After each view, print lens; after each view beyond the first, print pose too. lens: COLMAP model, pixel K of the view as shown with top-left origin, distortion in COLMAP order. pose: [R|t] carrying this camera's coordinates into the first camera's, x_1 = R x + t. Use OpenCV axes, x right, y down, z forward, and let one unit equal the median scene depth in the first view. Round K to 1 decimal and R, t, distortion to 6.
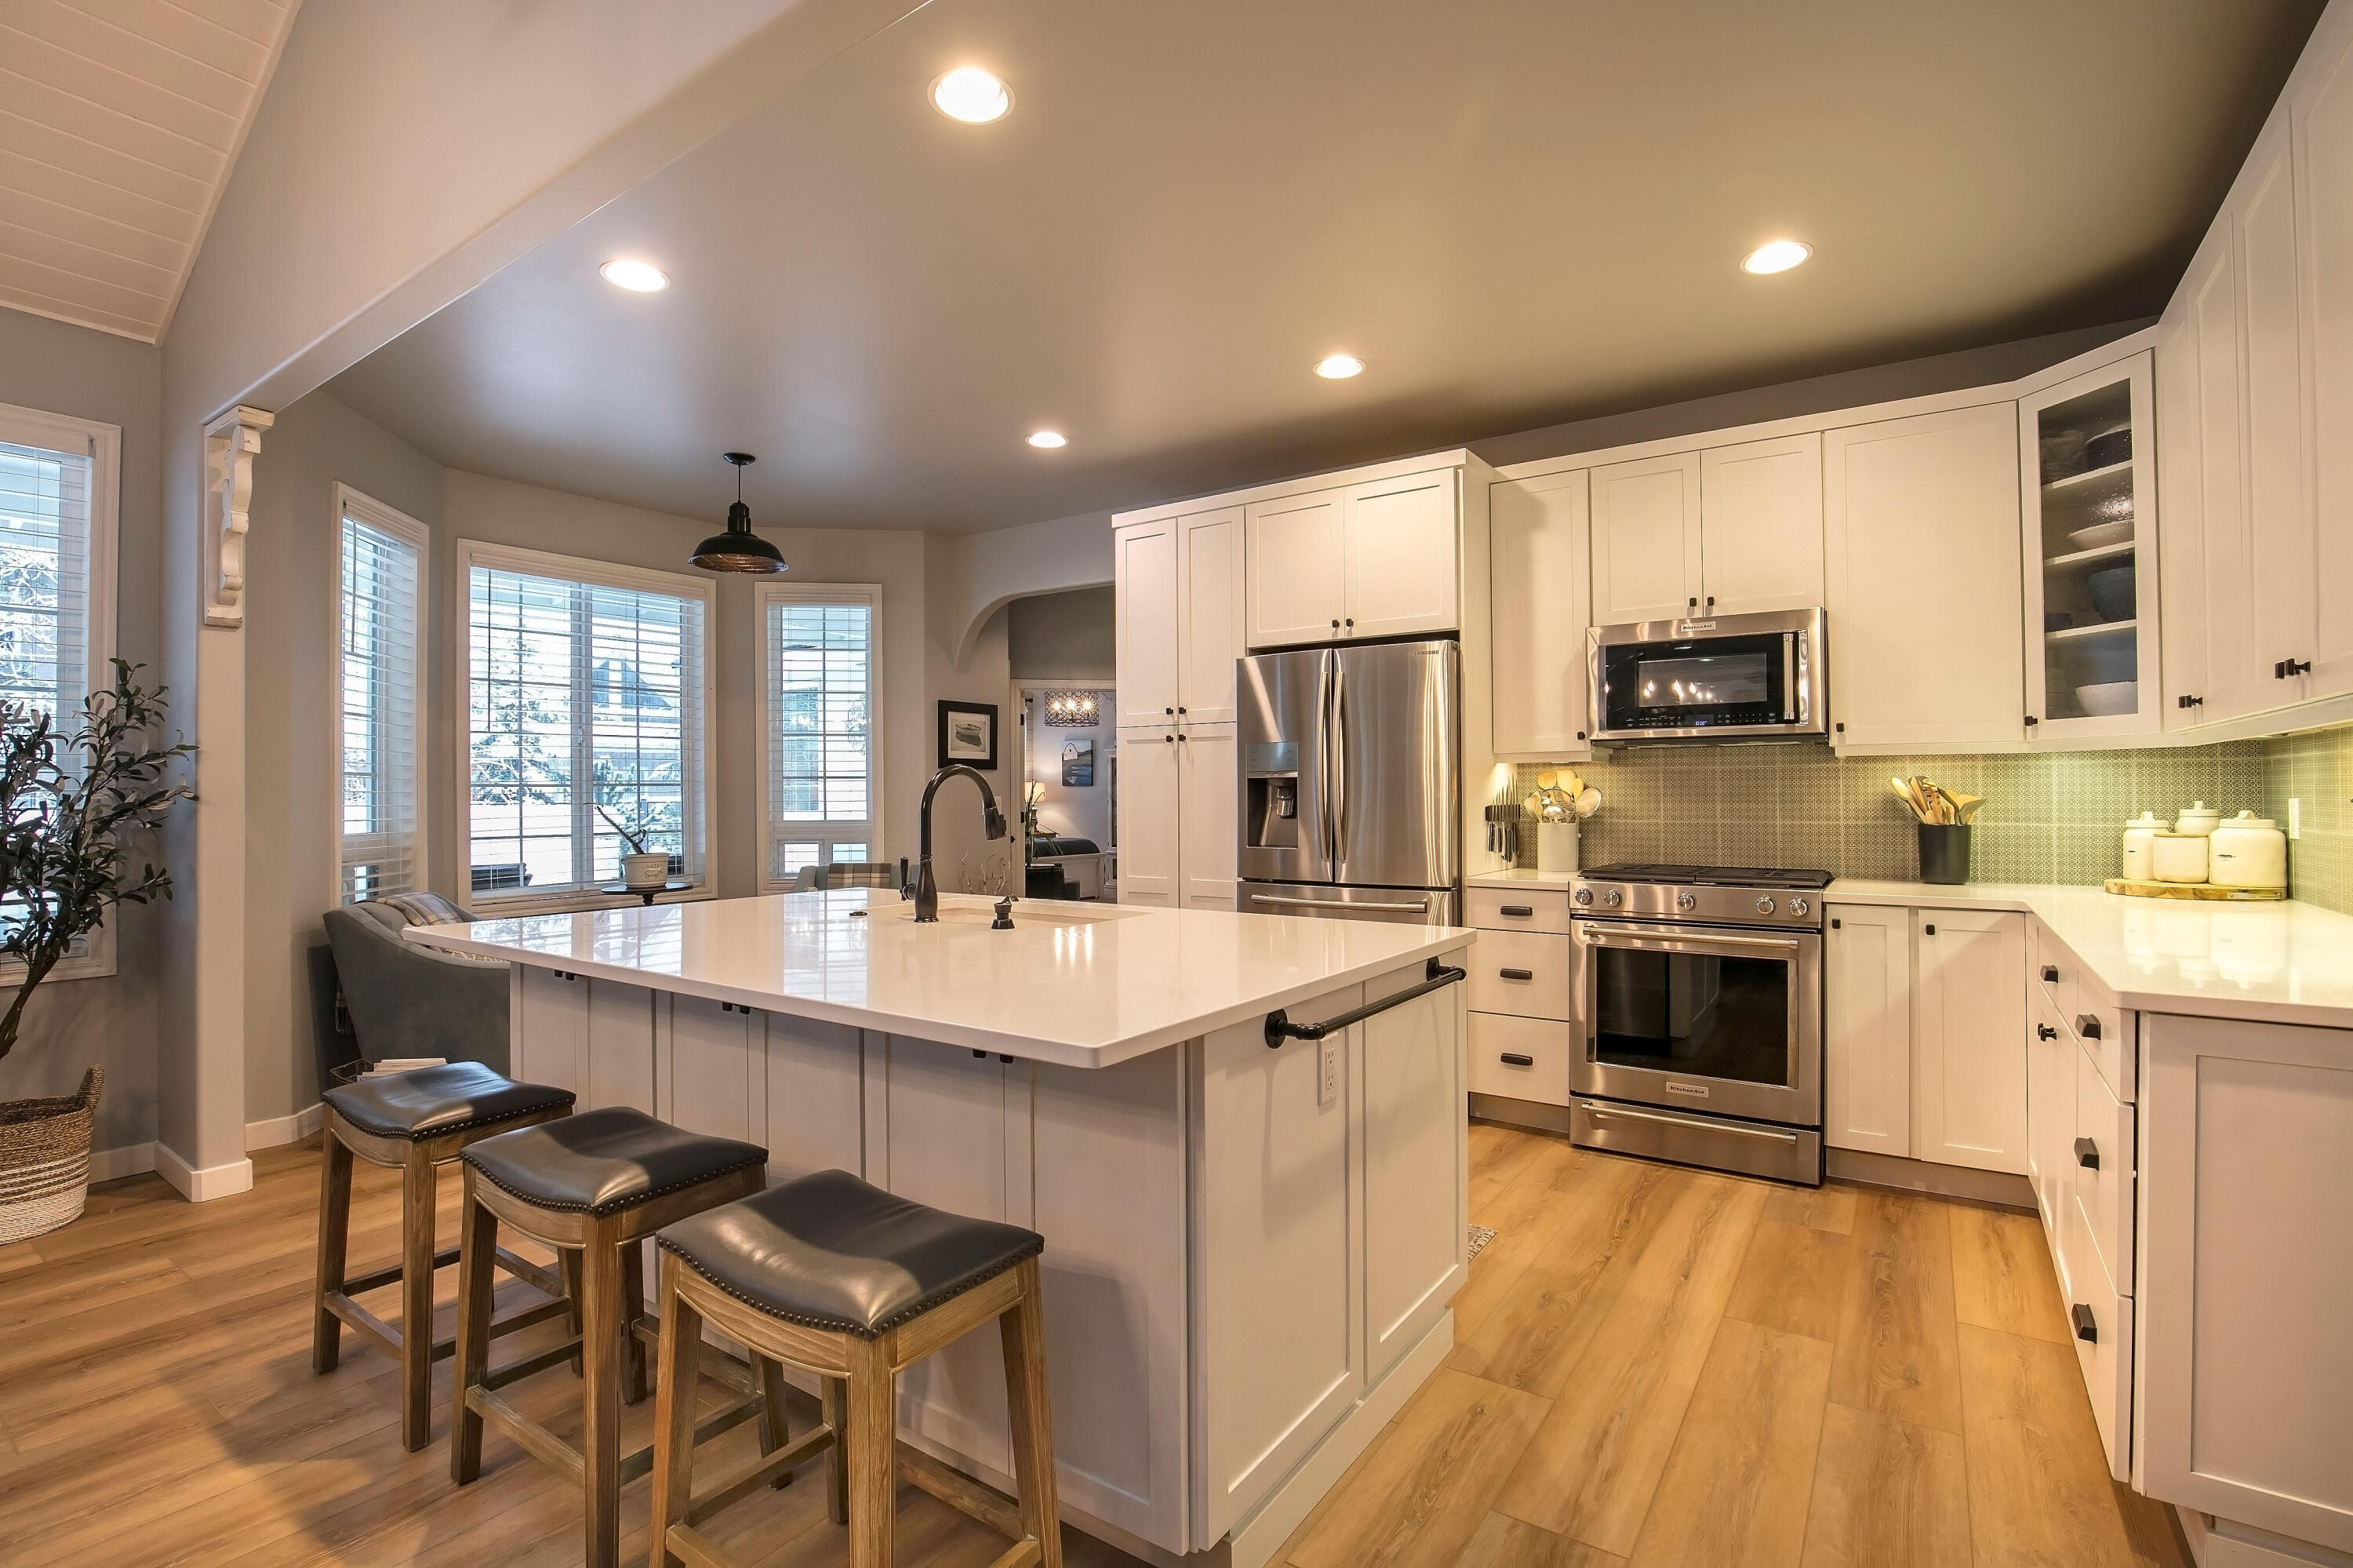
lens RADIAL K [[1071.6, 0, 1176.5], [0, 1071.6, 784.0], [0, 0, 1]] dist [-0.025440, -0.000405]
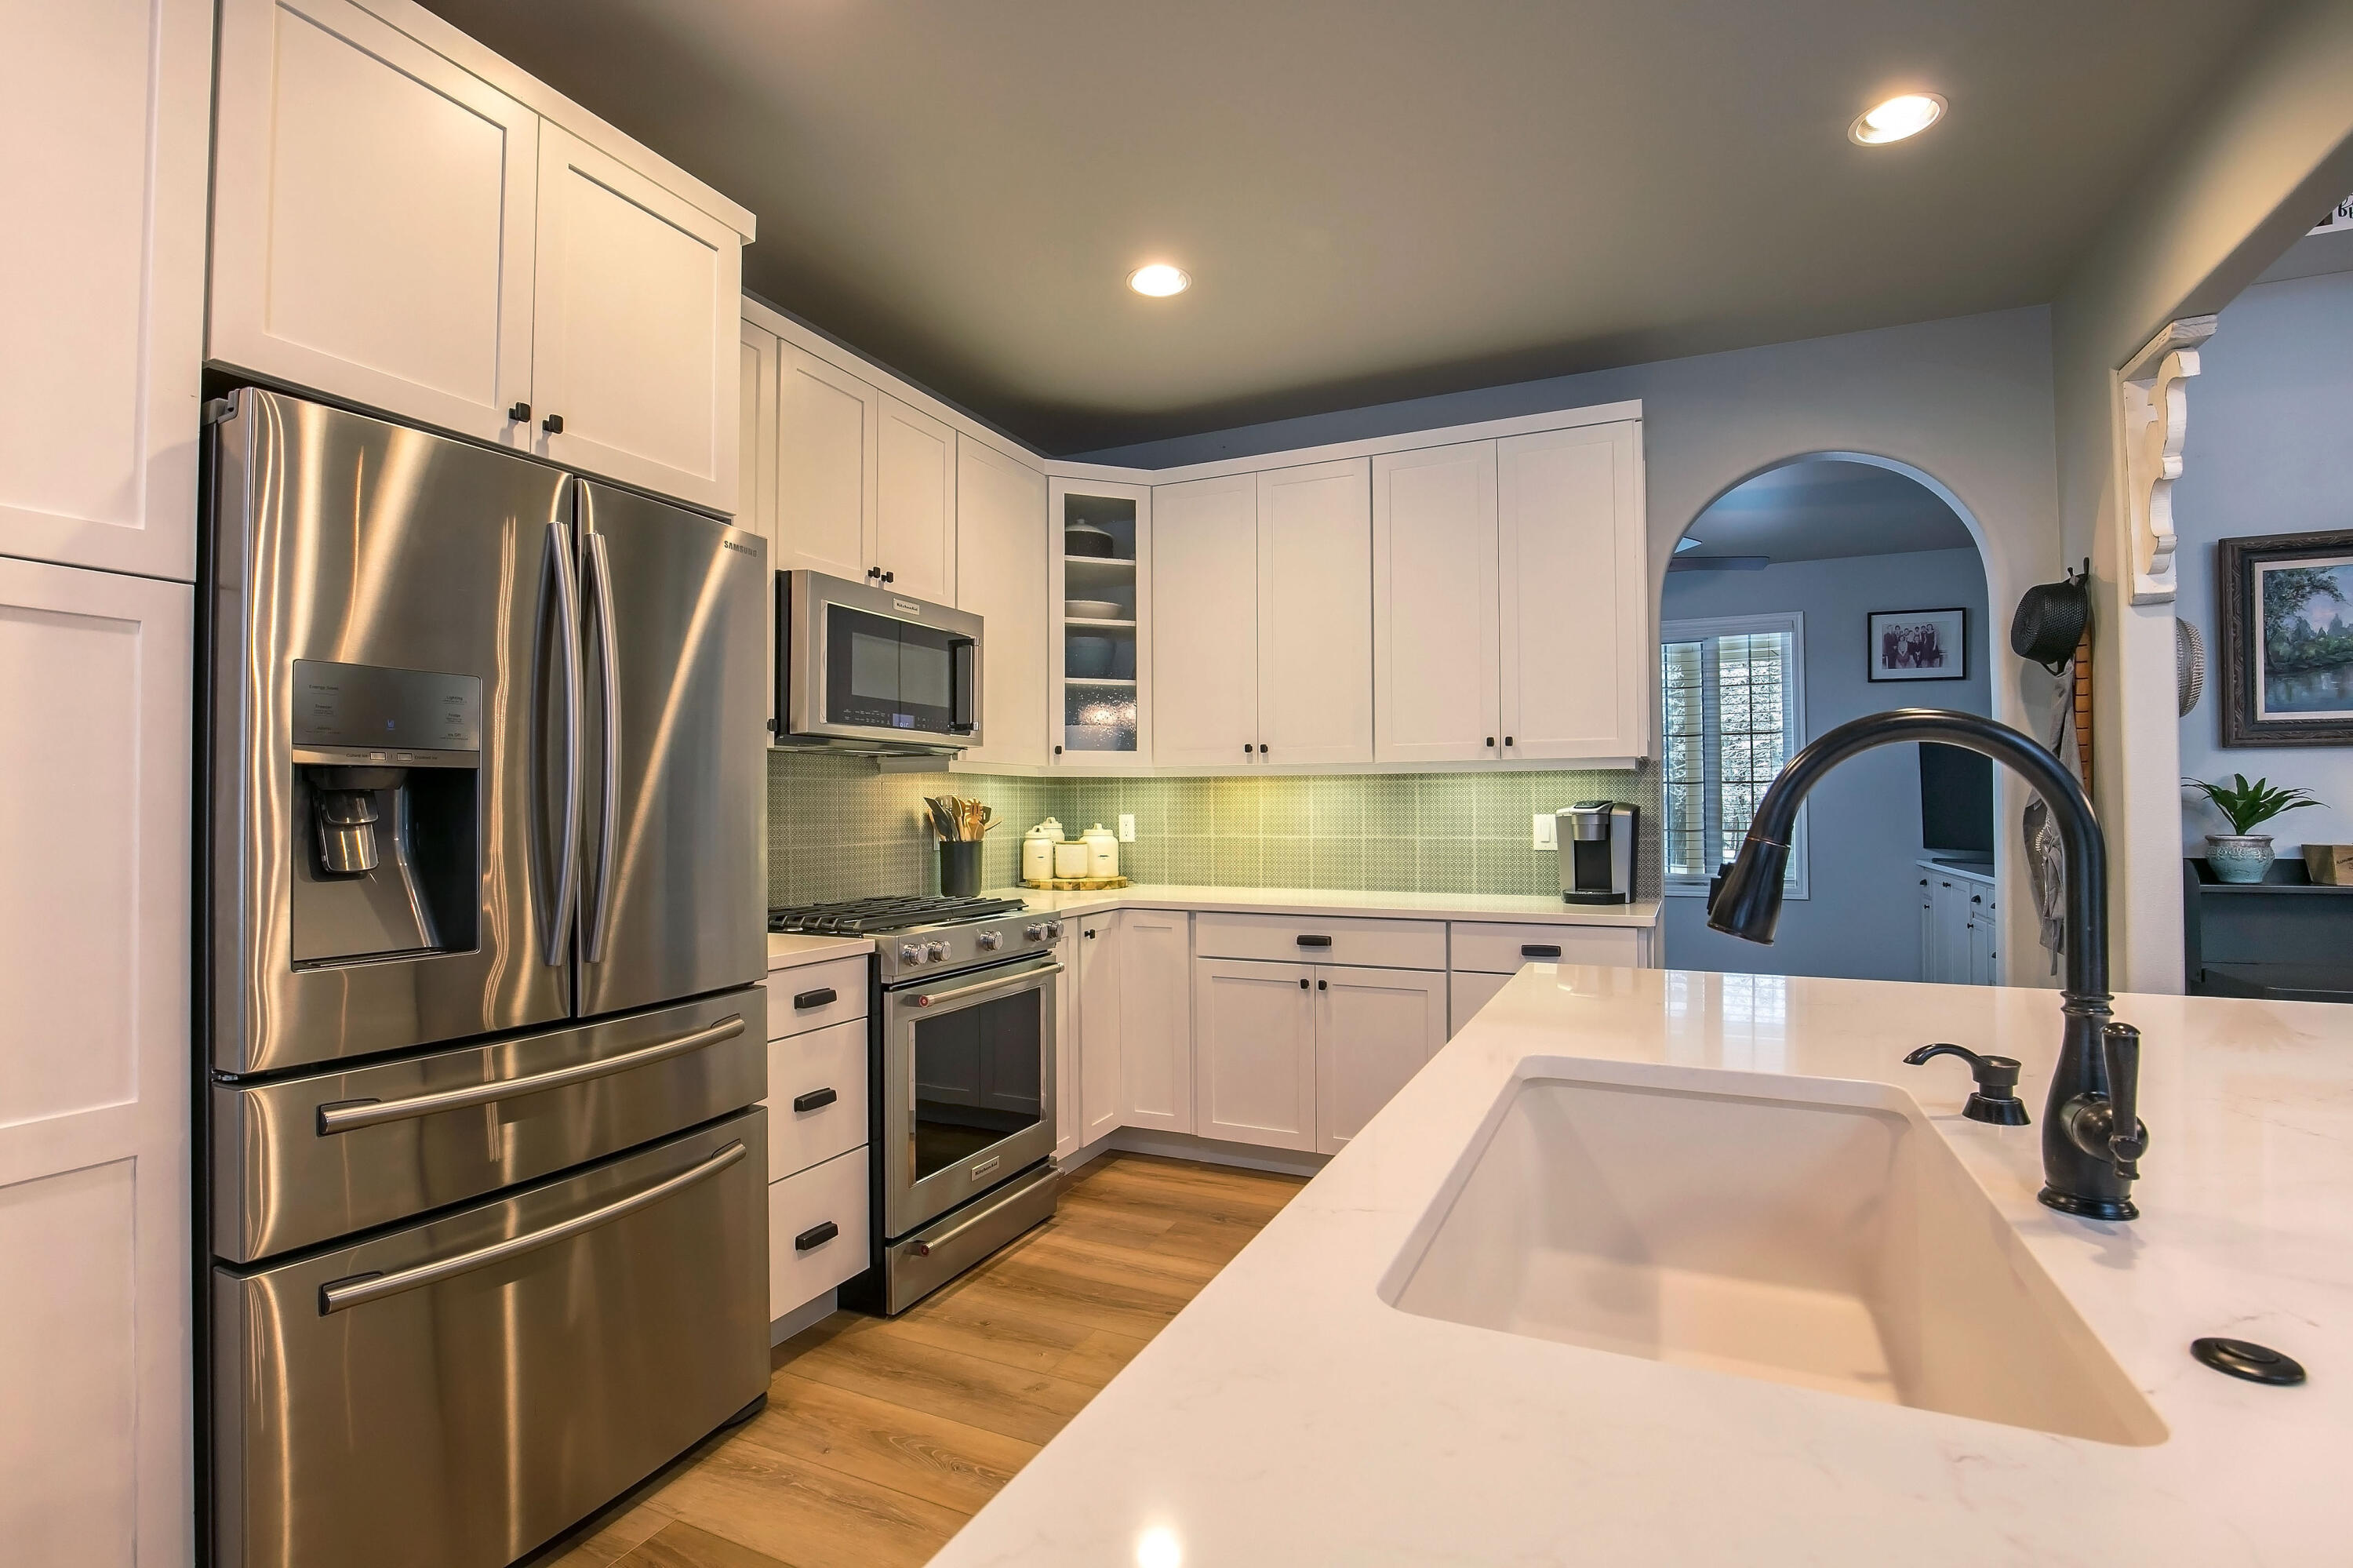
lens RADIAL K [[1071.6, 0, 1176.5], [0, 1071.6, 784.0], [0, 0, 1]] dist [-0.025440, -0.000405]
pose [[-0.156210, 0.026795, 0.987360, -0.380656], [-0.004310, 0.999604, -0.027809, 0.011196], [-0.987715, -0.008599, -0.156032, 1.006900]]
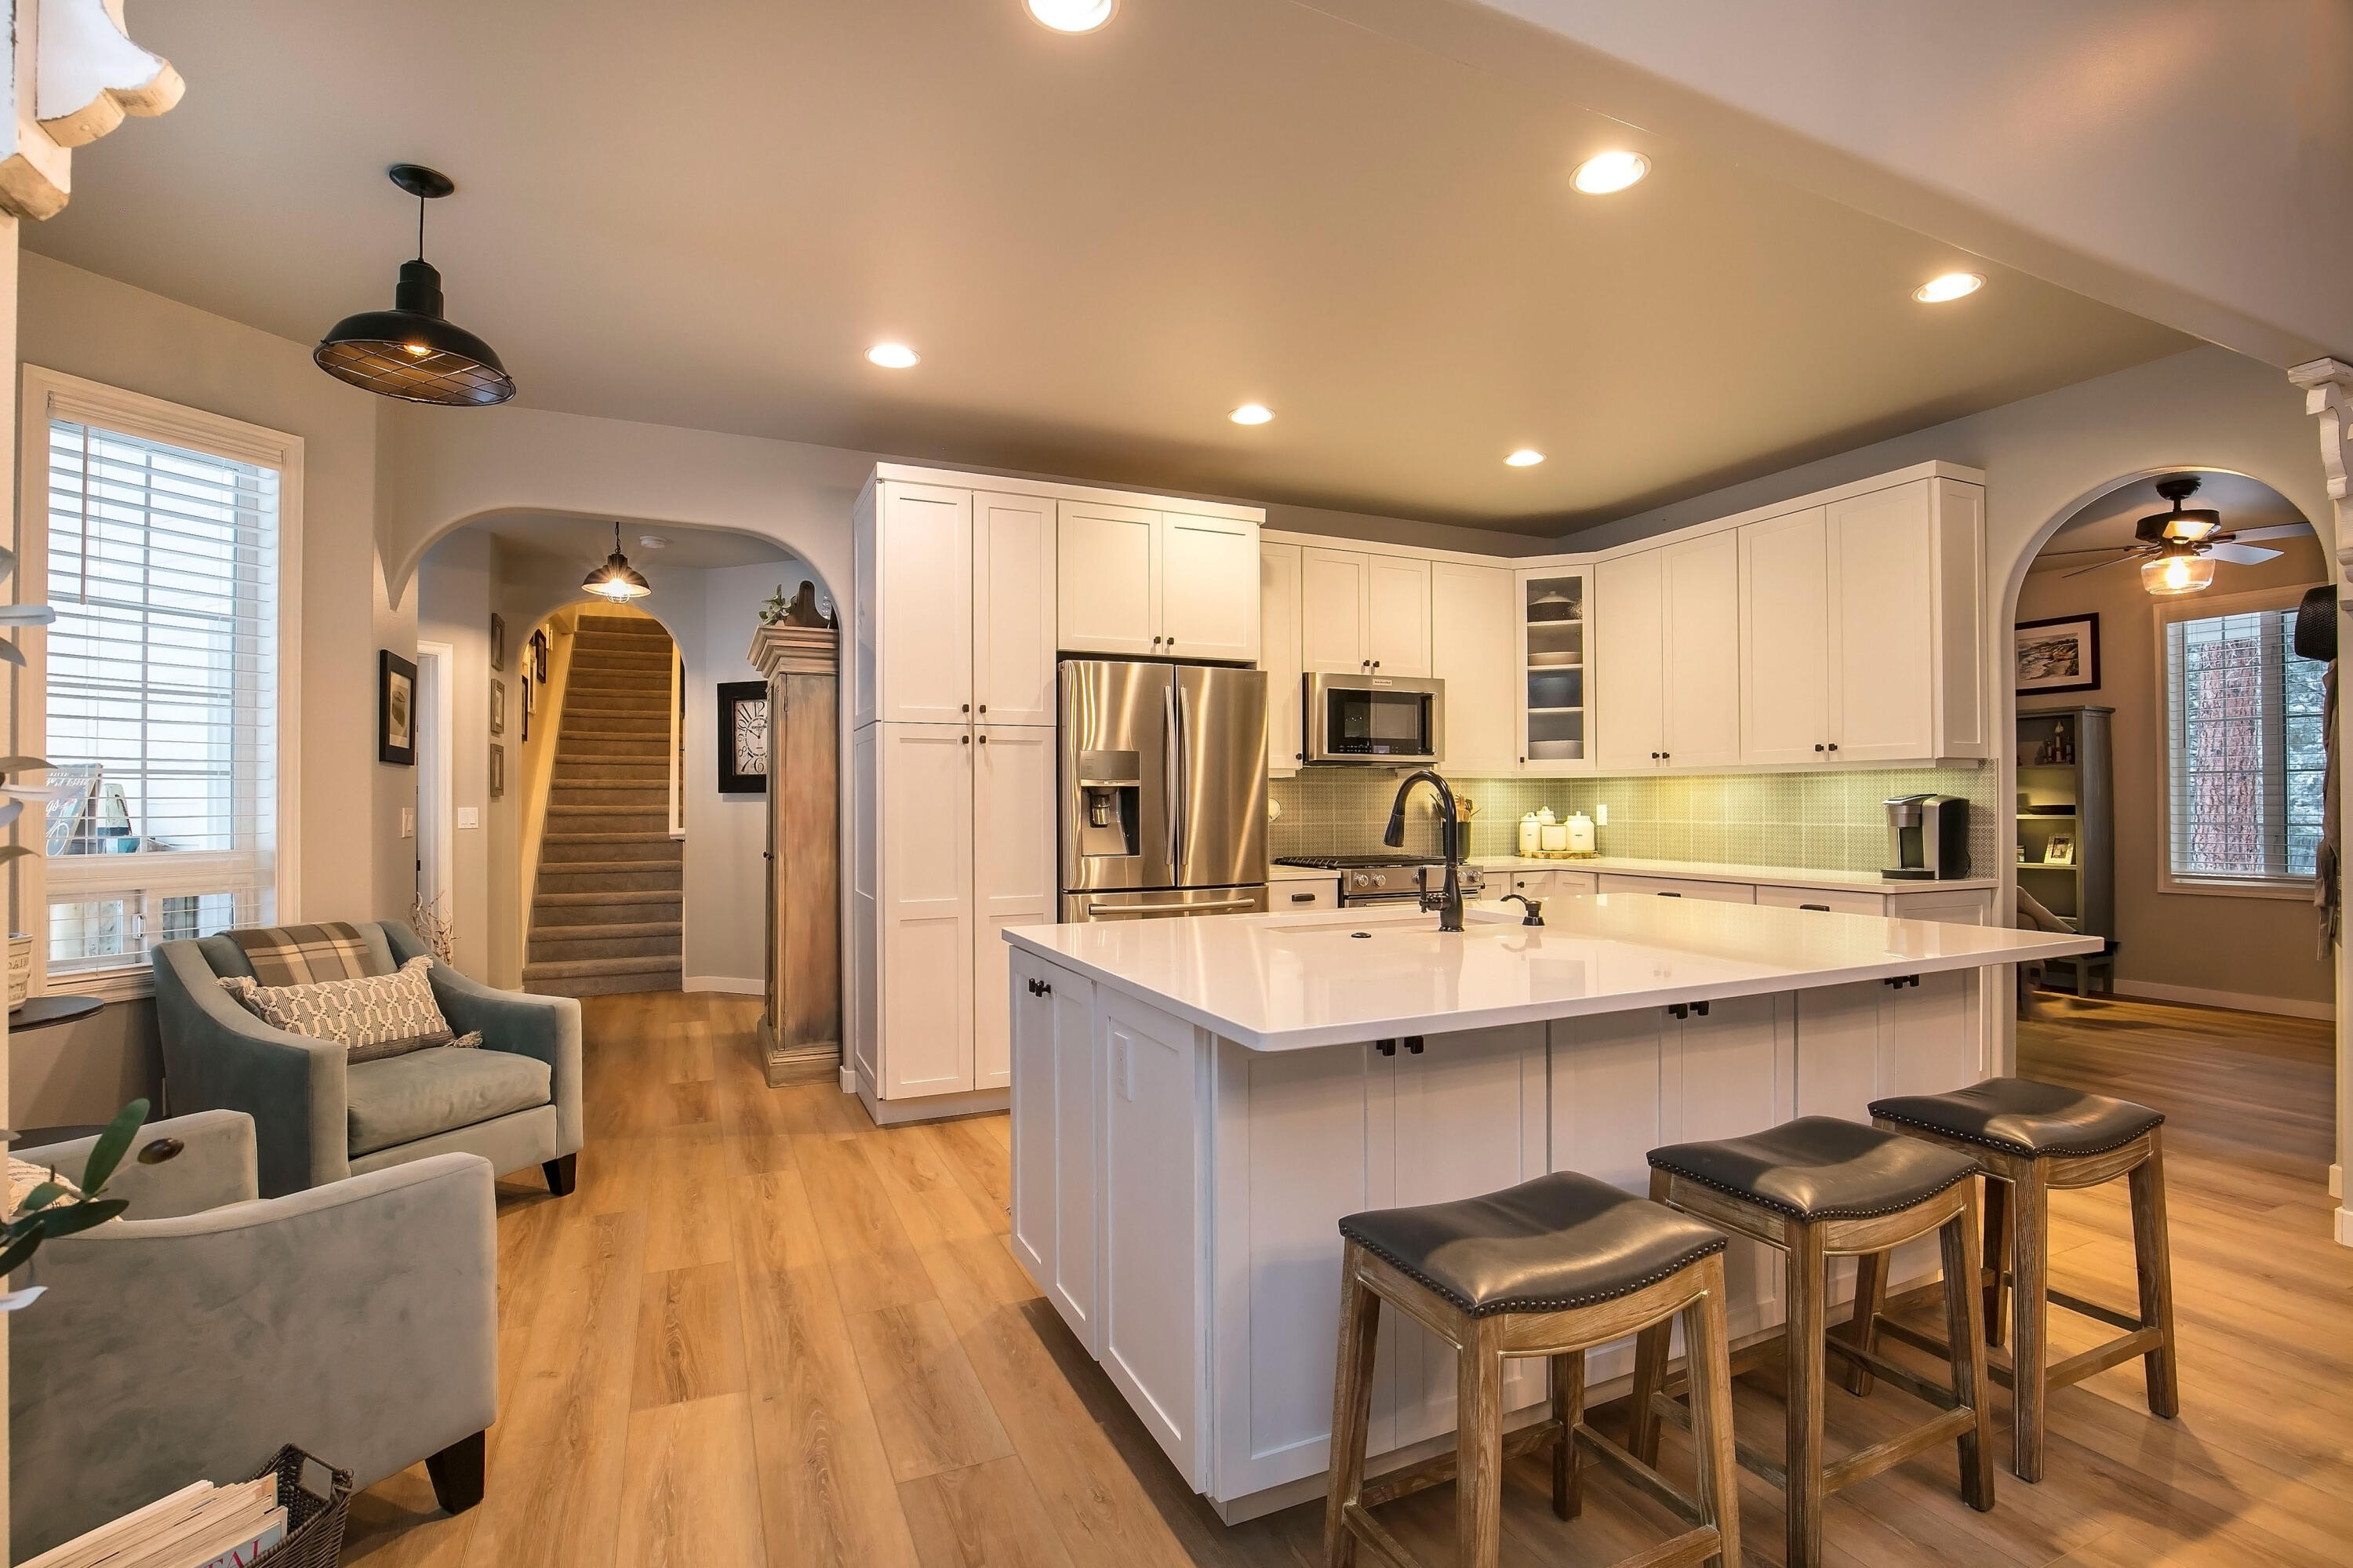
lens RADIAL K [[1071.6, 0, 1176.5], [0, 1071.6, 784.0], [0, 0, 1]] dist [-0.025440, -0.000405]
pose [[0.524430, 0.015227, 0.851317, -0.913355], [-0.005758, 0.999881, -0.014337, 0.007661], [-0.851434, 0.002617, 0.524455, 0.542200]]
